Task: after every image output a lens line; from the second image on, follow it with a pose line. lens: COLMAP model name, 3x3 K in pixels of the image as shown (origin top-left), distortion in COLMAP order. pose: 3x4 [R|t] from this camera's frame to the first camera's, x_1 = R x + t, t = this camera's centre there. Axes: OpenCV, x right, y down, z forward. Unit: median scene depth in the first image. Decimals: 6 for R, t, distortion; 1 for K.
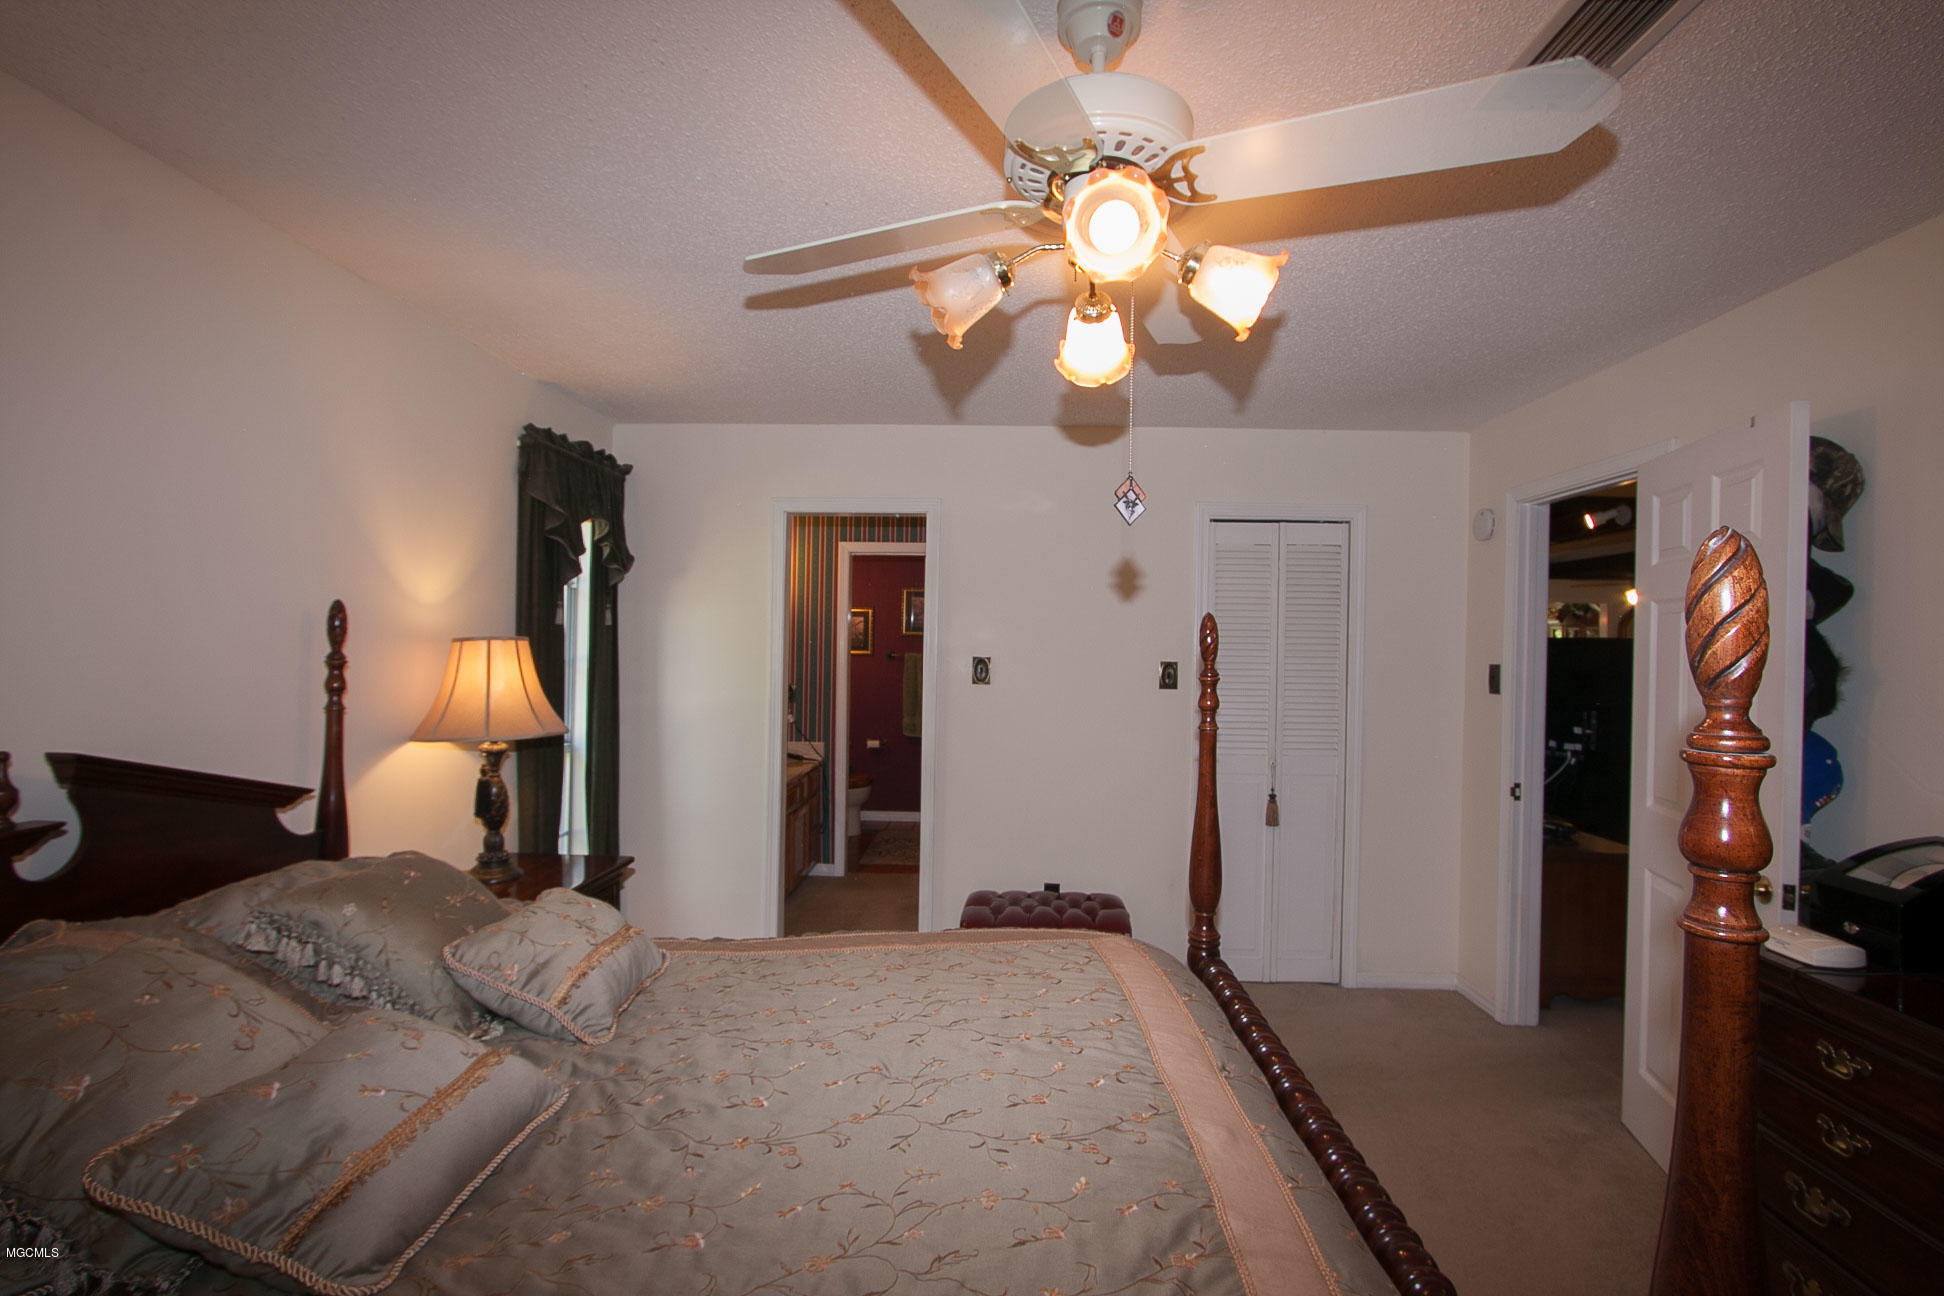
lens RADIAL K [[914.3, 0, 972.0], [0, 914.3, 648.0], [0, 0, 1]] dist [-0.004597, -0.000150]
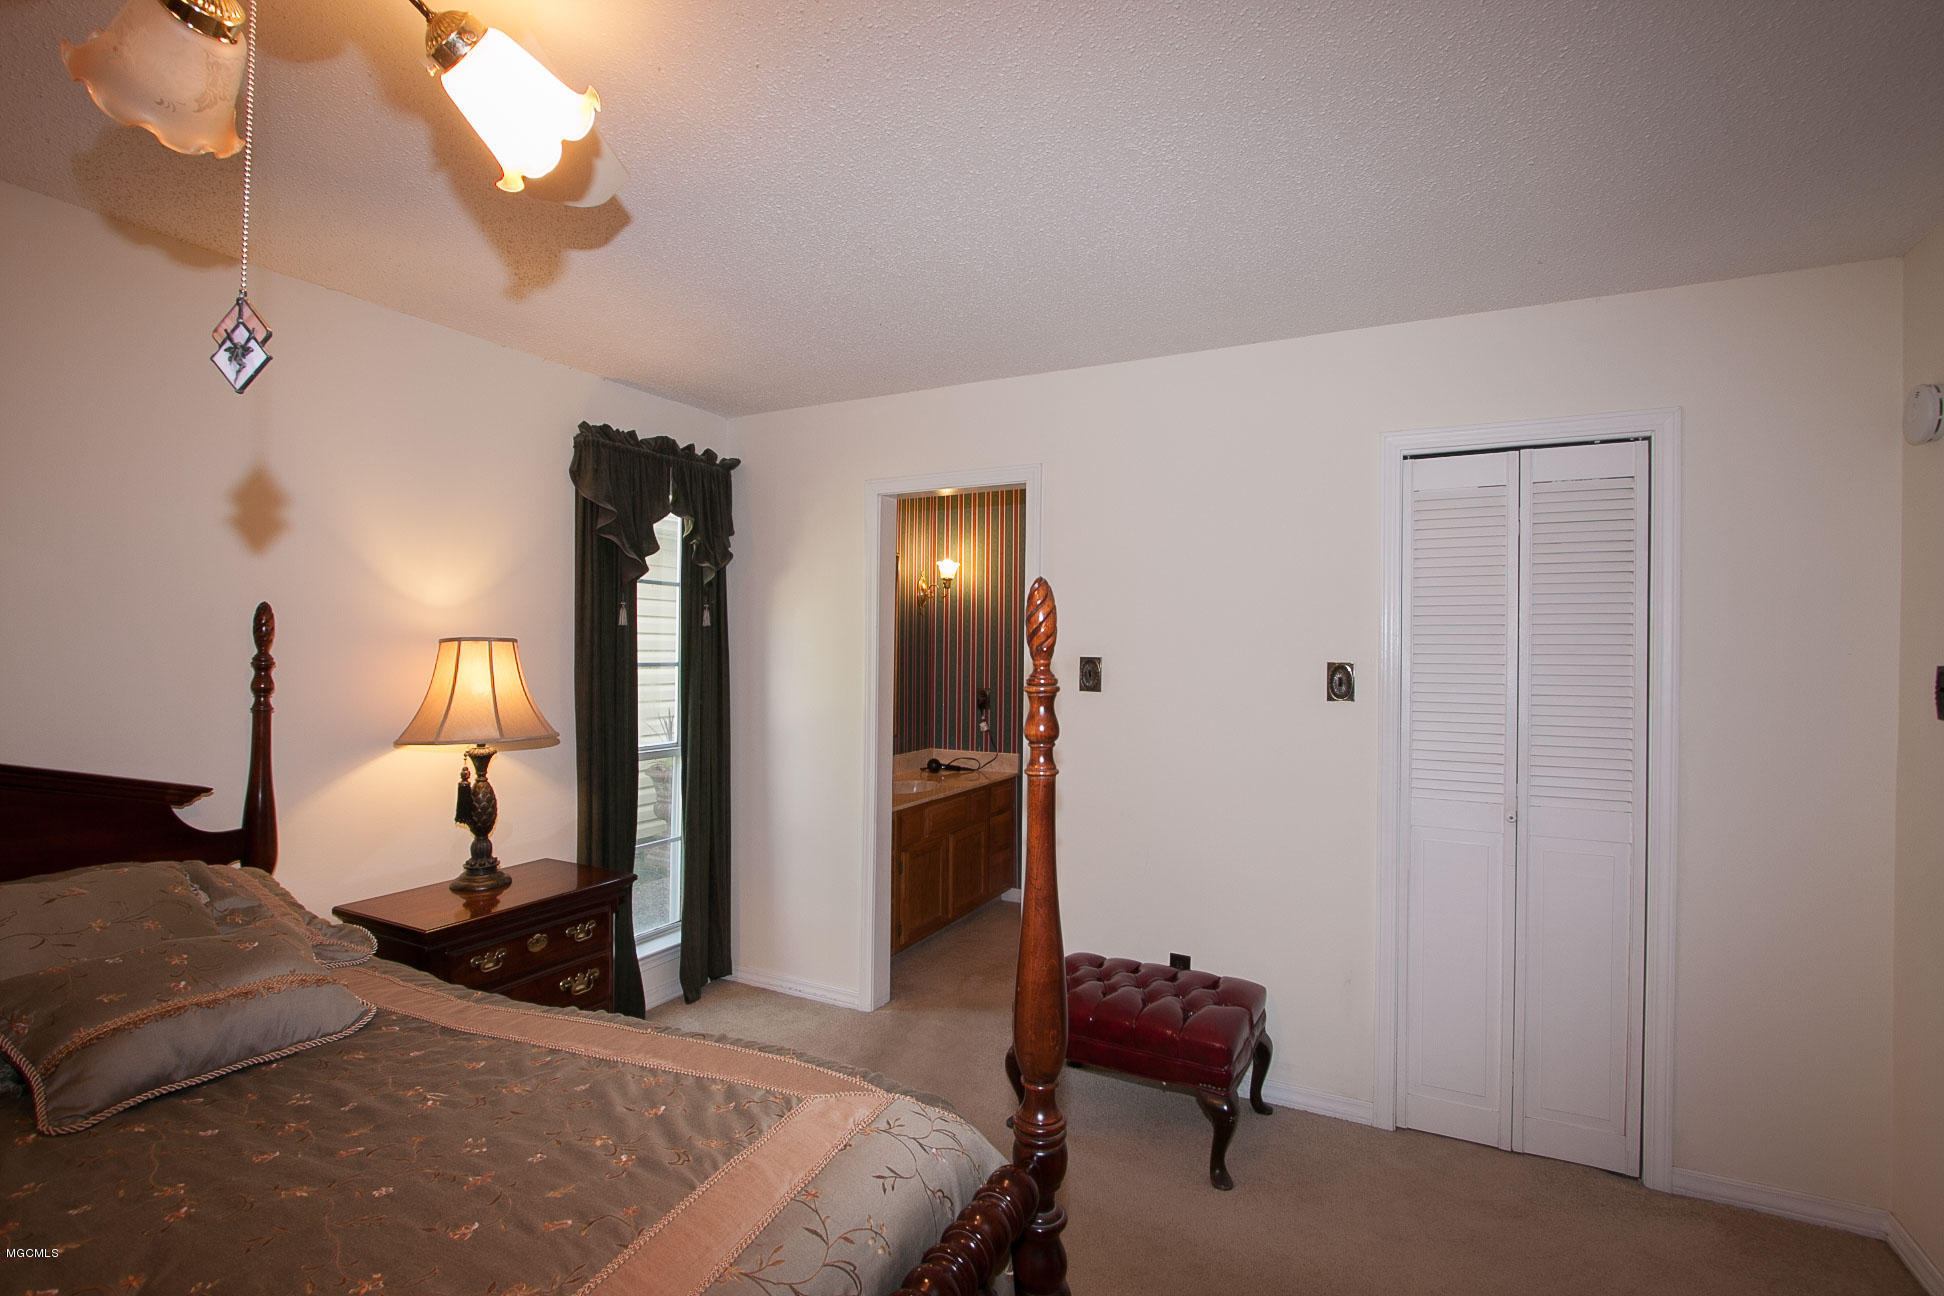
lens RADIAL K [[914.3, 0, 972.0], [0, 914.3, 648.0], [0, 0, 1]] dist [-0.004597, -0.000150]
pose [[0.902827, -0.008607, -0.429917, 0.316361], [0.006791, 0.999960, -0.005759, 0.006631], [0.429949, 0.002279, 0.902850, 0.293261]]
